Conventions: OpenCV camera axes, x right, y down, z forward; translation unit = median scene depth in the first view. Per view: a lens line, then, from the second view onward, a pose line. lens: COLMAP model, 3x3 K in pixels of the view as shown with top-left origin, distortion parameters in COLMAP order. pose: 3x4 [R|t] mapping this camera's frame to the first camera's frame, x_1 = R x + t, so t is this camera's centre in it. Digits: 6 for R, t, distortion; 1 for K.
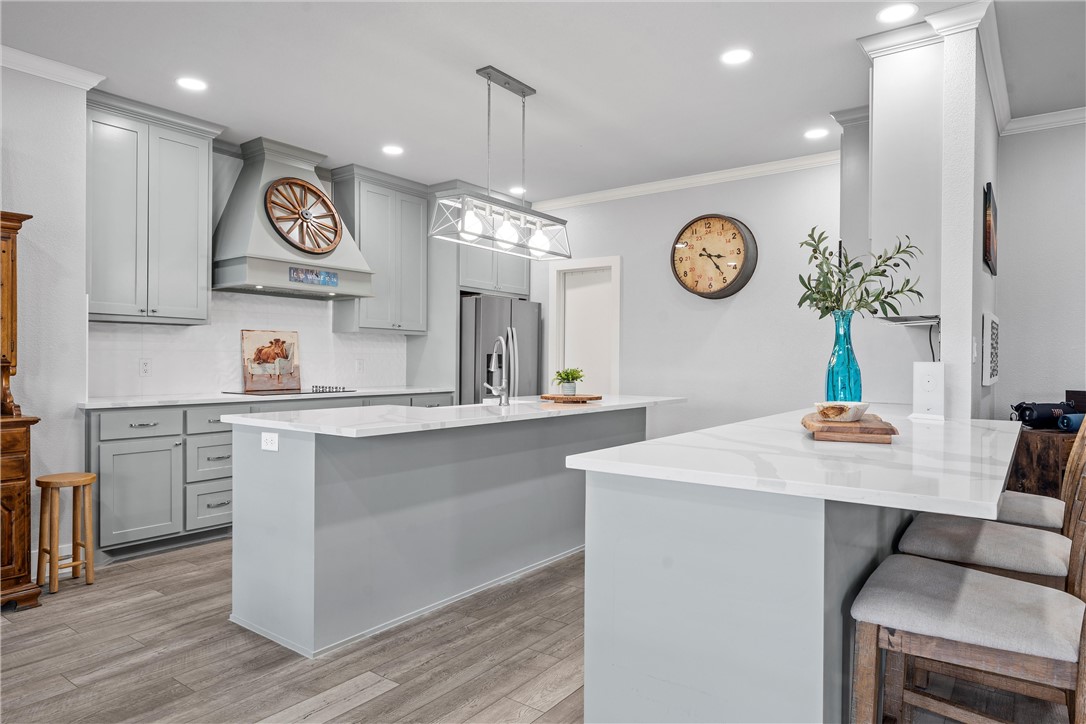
lens RADIAL K [[651.5, 0, 544.7], [0, 651.5, 365.5], [0, 0, 1]] dist [-0.000025, -0.000756]
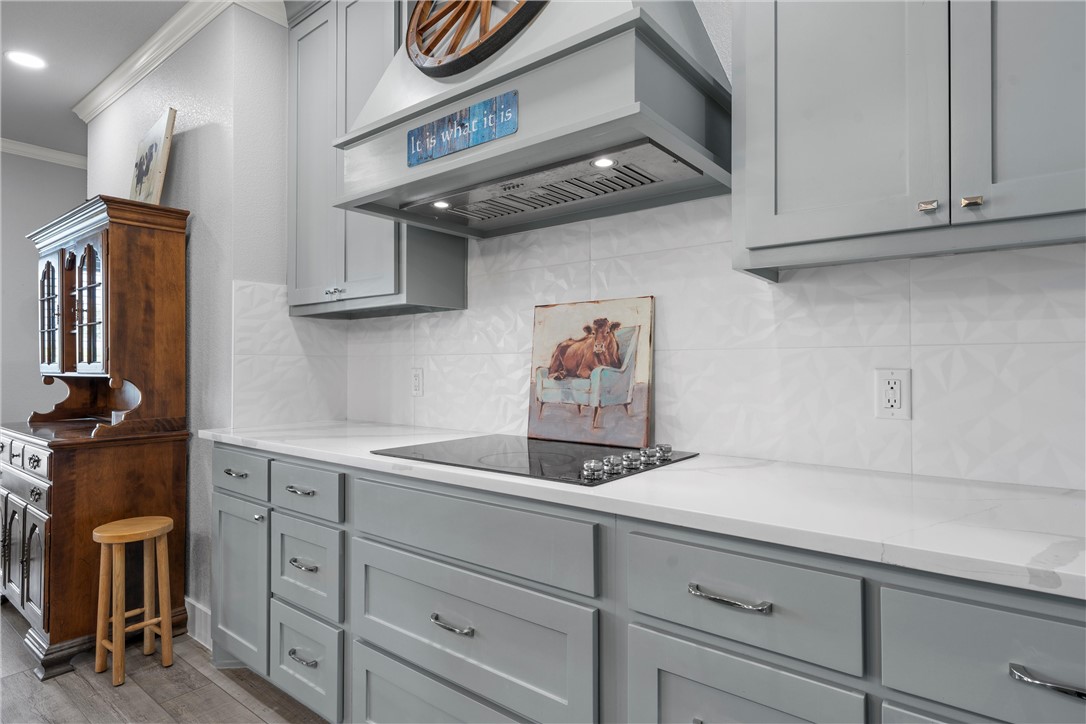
lens RADIAL K [[584.0, 0, 541.9], [0, 584.0, 358.6], [0, 0, 1]] dist [-0.004322, -0.000476]
pose [[-0.020704, -0.013102, -0.999700, -0.043817], [-0.003754, 0.999908, -0.013027, -0.011120], [0.999779, 0.003483, -0.020751, 0.987428]]
